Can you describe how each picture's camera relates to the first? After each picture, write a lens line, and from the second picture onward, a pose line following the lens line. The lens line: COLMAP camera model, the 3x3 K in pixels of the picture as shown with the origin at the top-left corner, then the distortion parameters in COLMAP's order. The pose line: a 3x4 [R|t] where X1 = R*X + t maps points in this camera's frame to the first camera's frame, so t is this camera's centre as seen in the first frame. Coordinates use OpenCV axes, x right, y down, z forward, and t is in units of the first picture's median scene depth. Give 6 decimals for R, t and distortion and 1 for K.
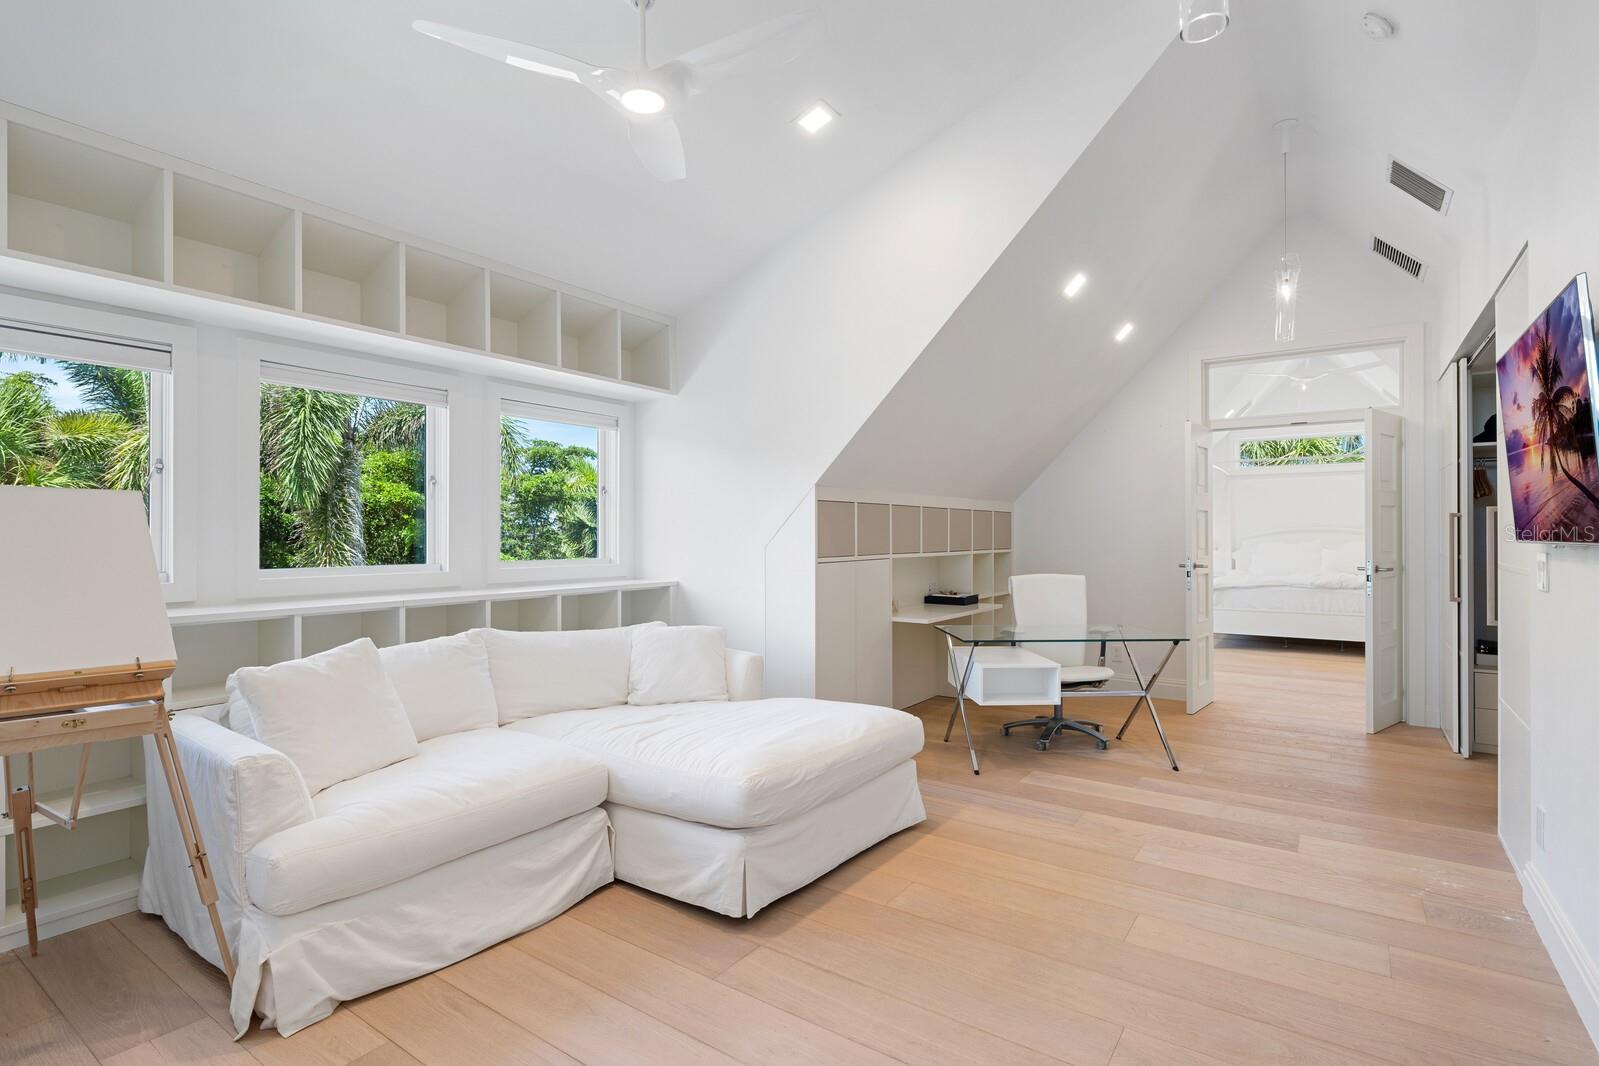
lens RADIAL K [[767.2, 0, 805.5], [0, 767.2, 538.7], [0, 0, 1]] dist [-0.000679, -0.000018]
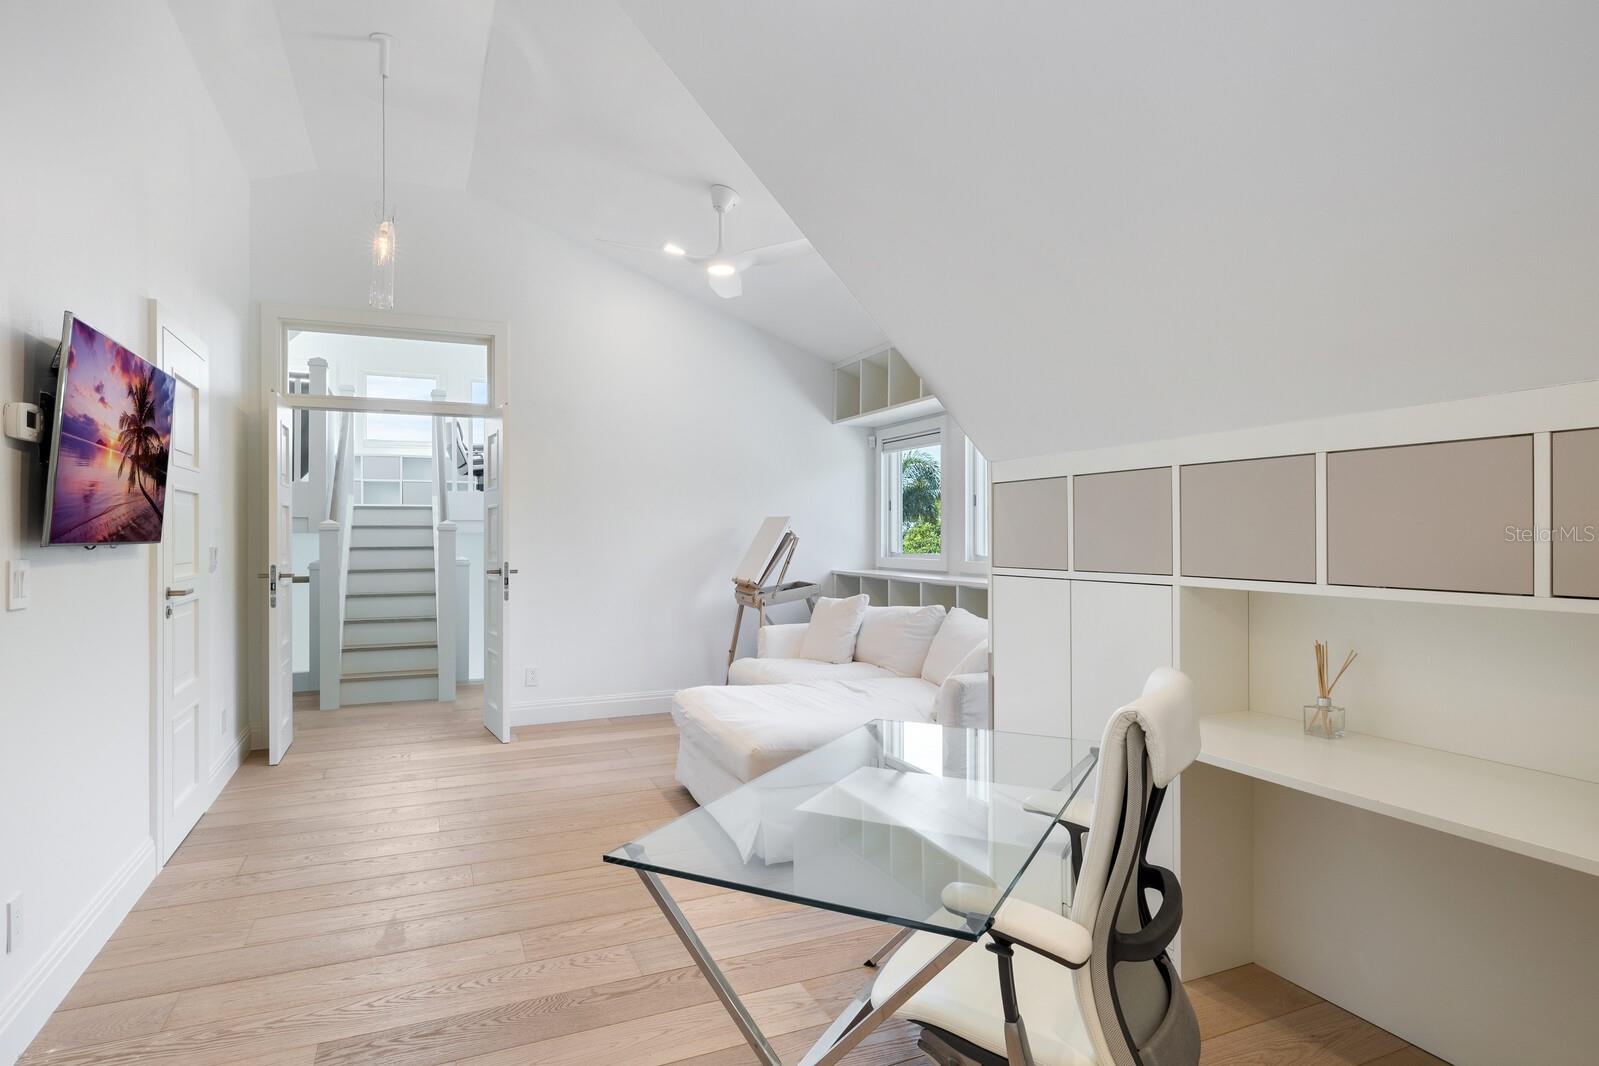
lens RADIAL K [[862.9, 0, 810.5], [0, 862.9, 524.8], [0, 0, 1]] dist [0.006770, 0.000833]
pose [[-0.511149, -0.005668, -0.859474, 1.227509], [-0.001353, 0.999982, -0.005790, -0.012336], [0.859491, -0.001797, -0.511147, 2.003890]]
